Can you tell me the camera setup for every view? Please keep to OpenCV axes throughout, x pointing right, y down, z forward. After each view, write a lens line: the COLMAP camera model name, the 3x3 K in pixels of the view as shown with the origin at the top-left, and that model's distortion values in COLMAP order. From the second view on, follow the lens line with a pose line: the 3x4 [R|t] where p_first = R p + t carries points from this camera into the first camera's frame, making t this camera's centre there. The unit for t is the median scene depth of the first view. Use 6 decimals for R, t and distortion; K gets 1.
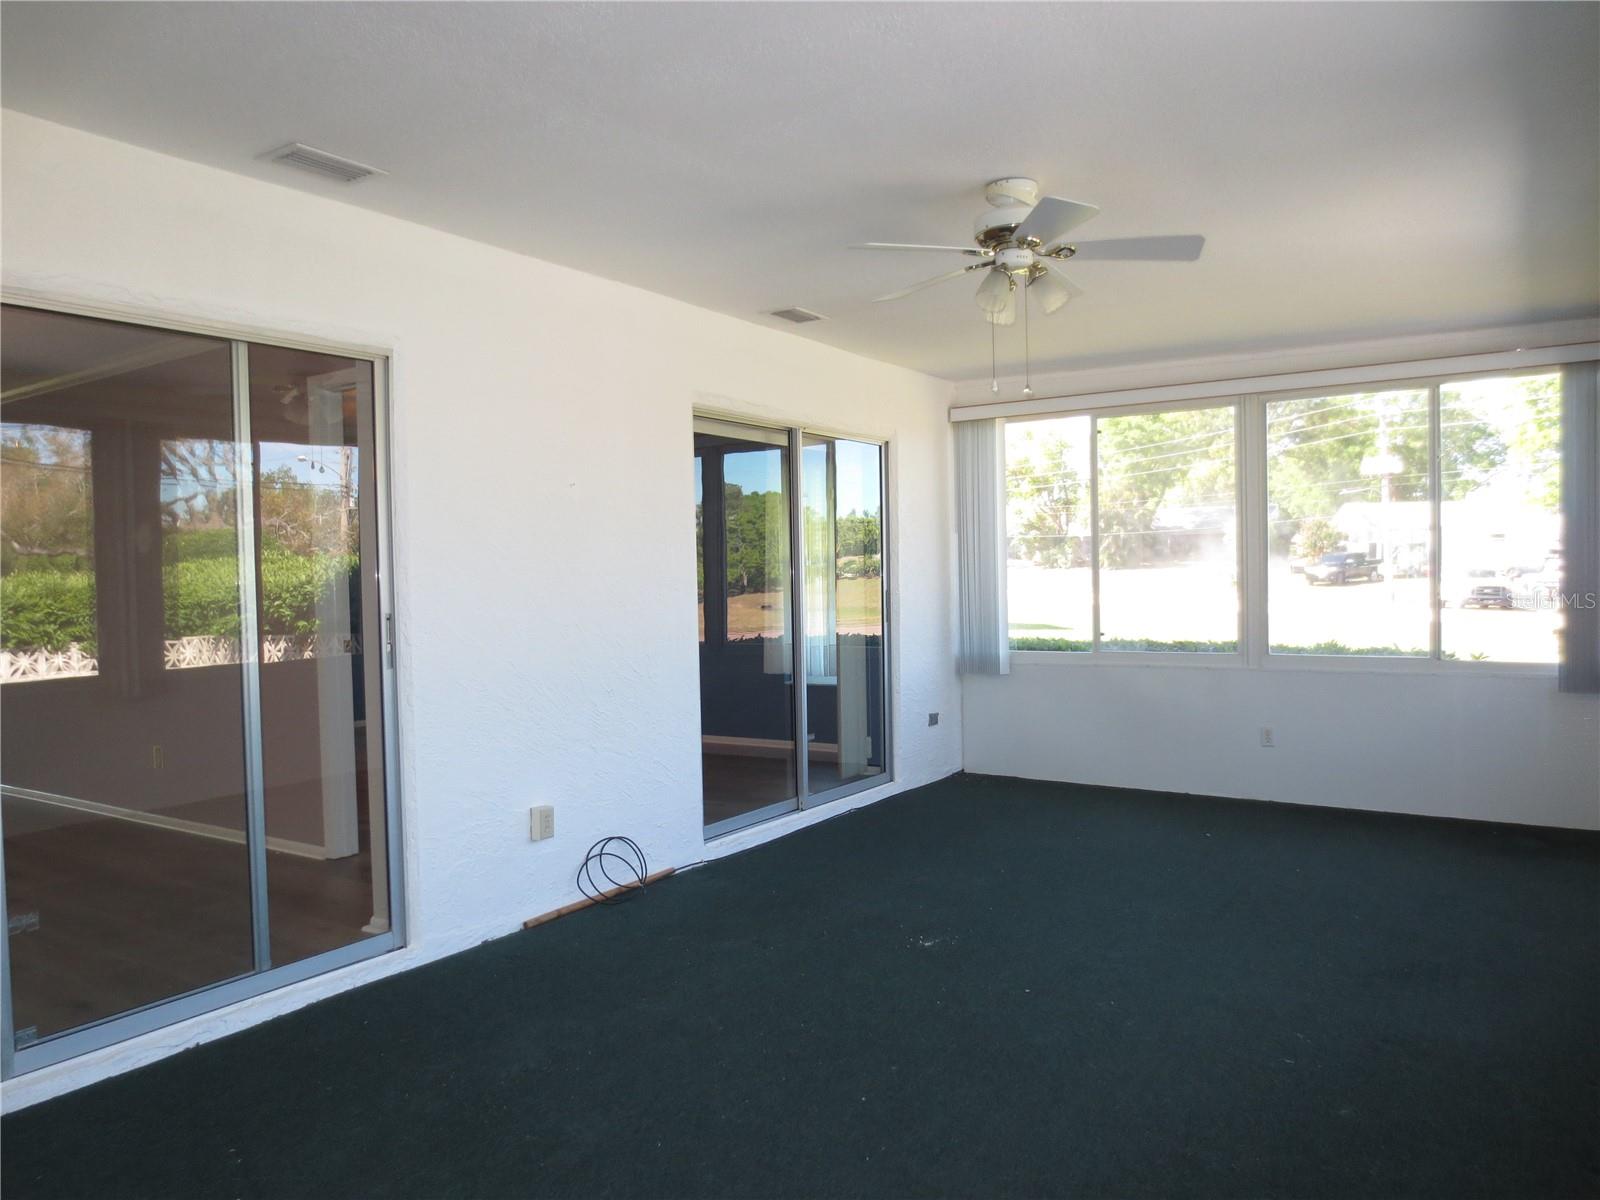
lens RADIAL K [[1132.1, 0, 793.4], [0, 1132.1, 606.7], [0, 0, 1]] dist [-0.045965, 0.034858]
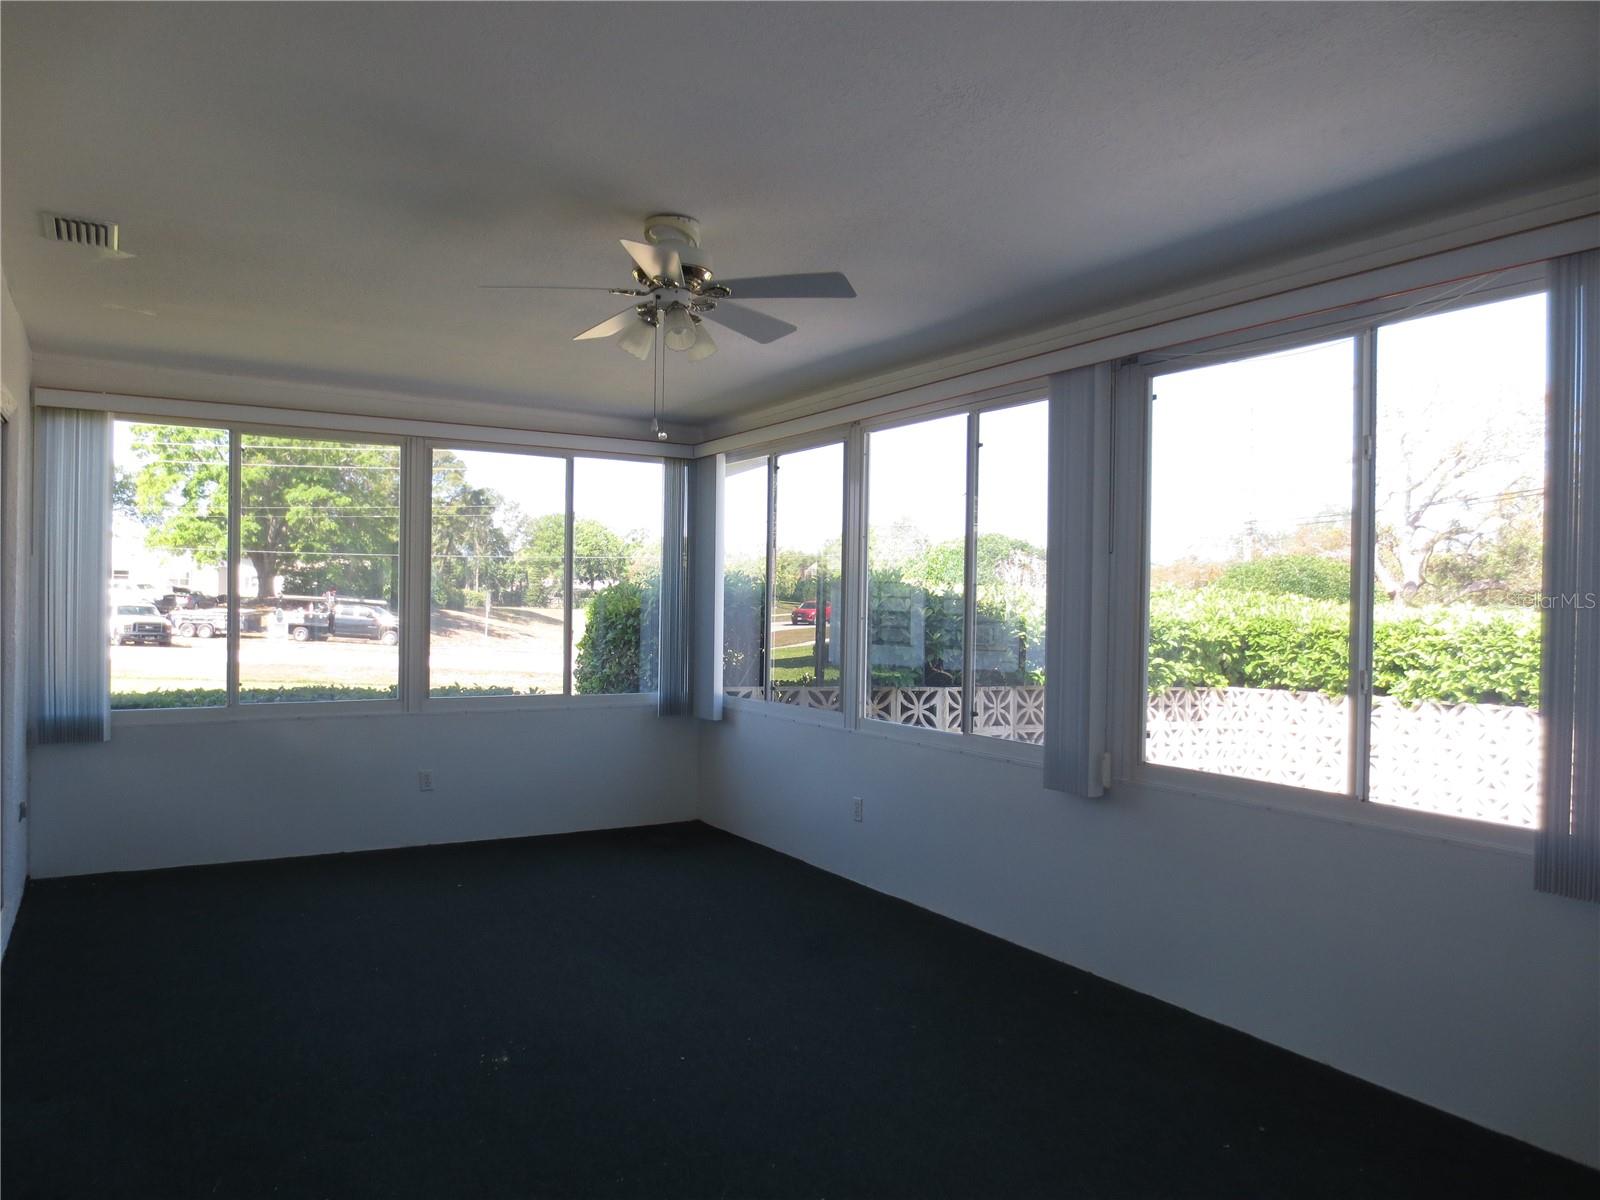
lens RADIAL K [[1132.1, 0, 793.4], [0, 1132.1, 606.7], [0, 0, 1]] dist [-0.045965, 0.034858]
pose [[0.425879, 0.021390, 0.904527, -0.309251], [0.007480, 0.999603, -0.027160, -0.008248], [-0.904749, 0.018332, 0.425550, 0.245044]]
